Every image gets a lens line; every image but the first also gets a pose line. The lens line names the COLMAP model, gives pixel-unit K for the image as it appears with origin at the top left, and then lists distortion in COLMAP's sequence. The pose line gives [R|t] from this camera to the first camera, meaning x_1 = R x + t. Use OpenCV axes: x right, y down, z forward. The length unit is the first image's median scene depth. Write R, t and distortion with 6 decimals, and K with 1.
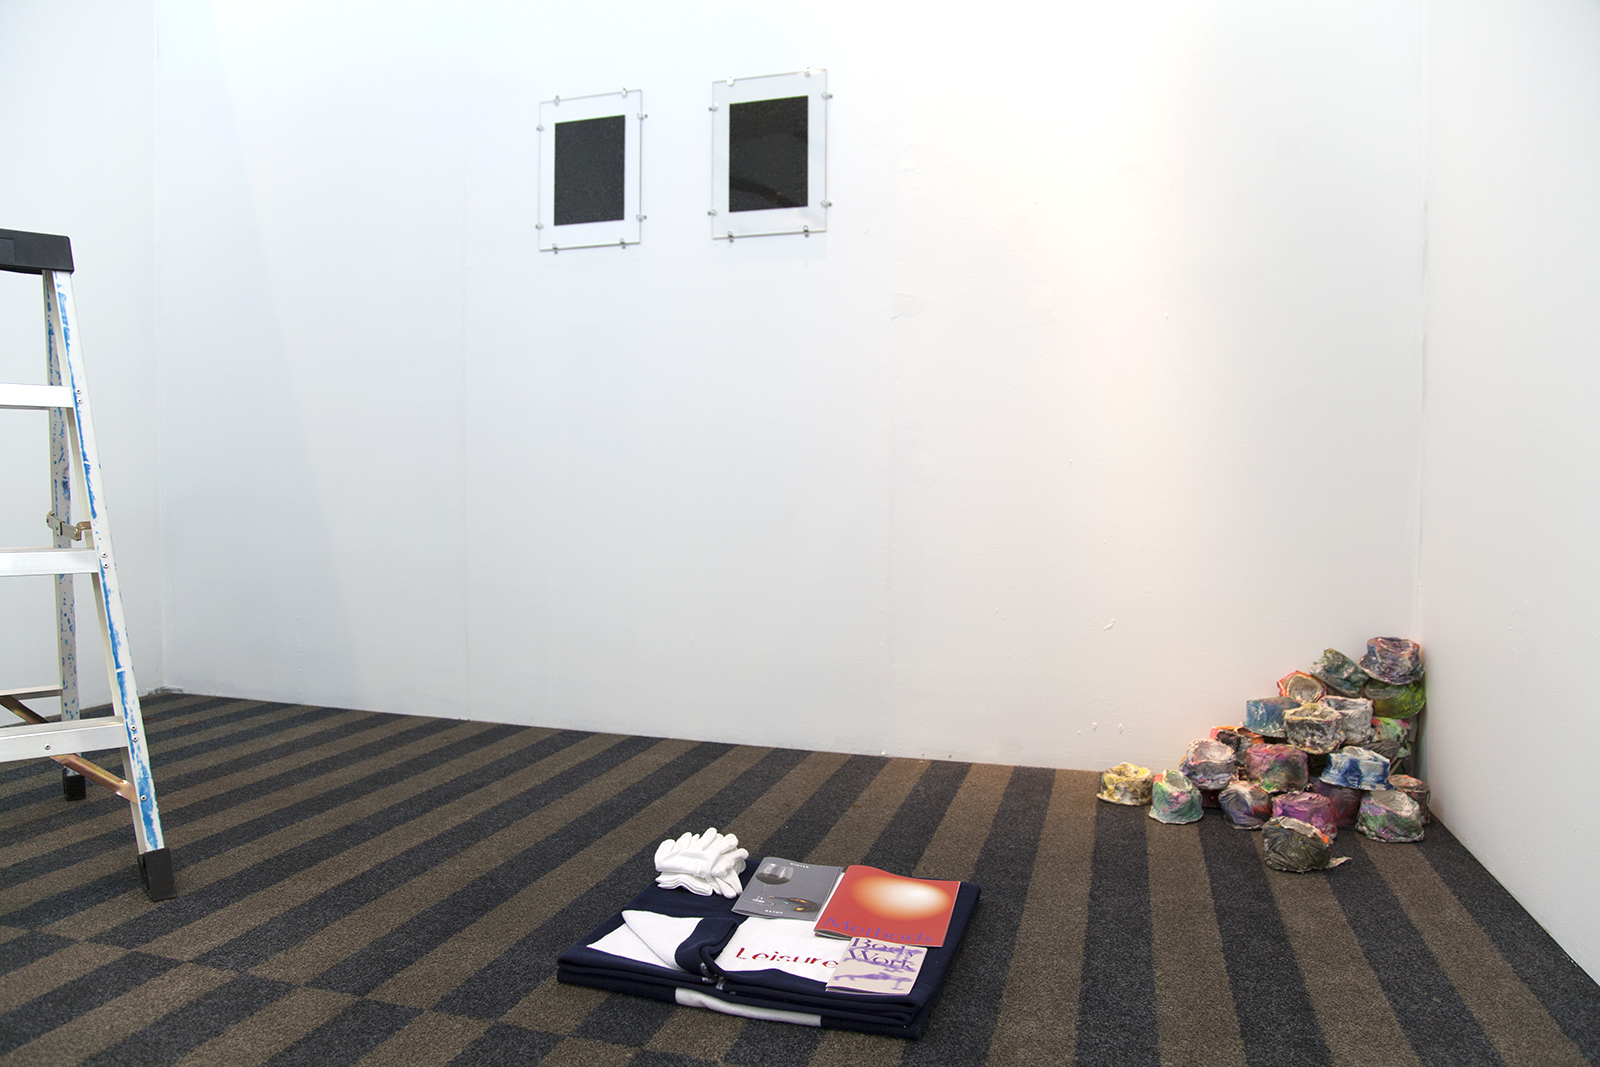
lens RADIAL K [[1093.6, 0, 800.1], [0, 1093.6, 556.2], [0, 0, 1]] dist [-0.108544, 0.046514]
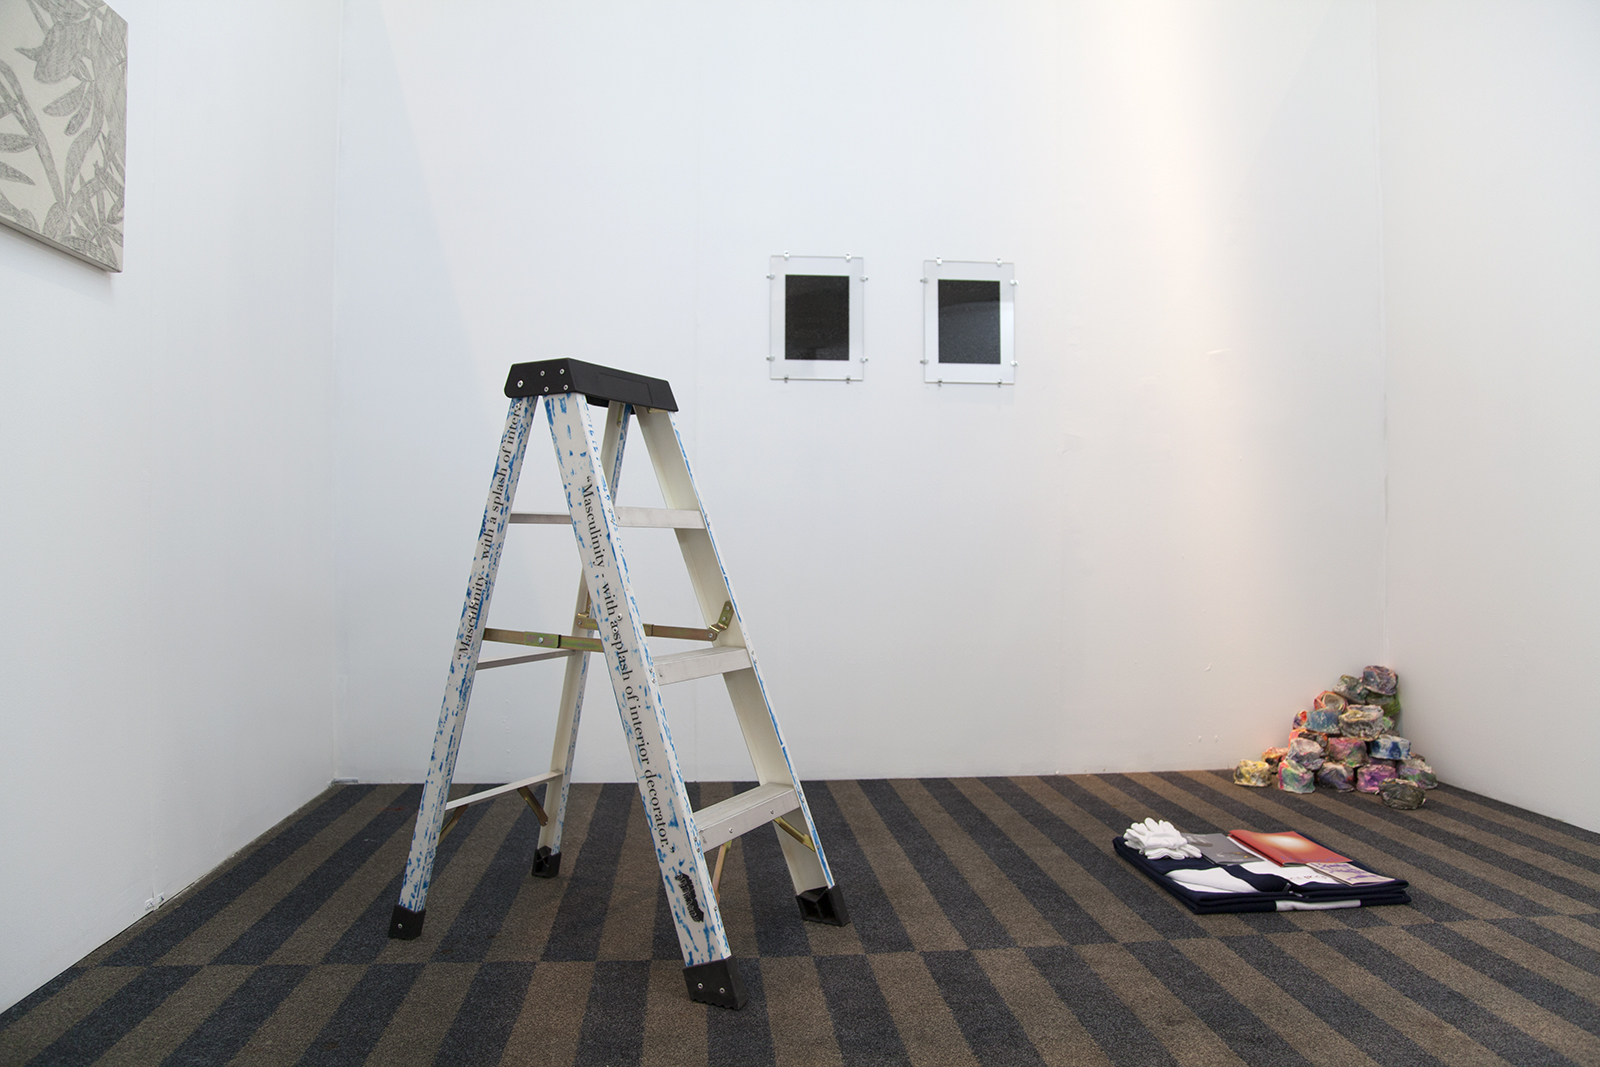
lens RADIAL K [[1093.6, 0, 800.1], [0, 1093.6, 556.2], [0, 0, 1]] dist [-0.108544, 0.046514]
pose [[0.924557, -0.010087, 0.380911, -0.906910], [0.028292, 0.998708, -0.042223, -0.047837], [-0.379992, 0.049815, 0.923647, -0.157563]]
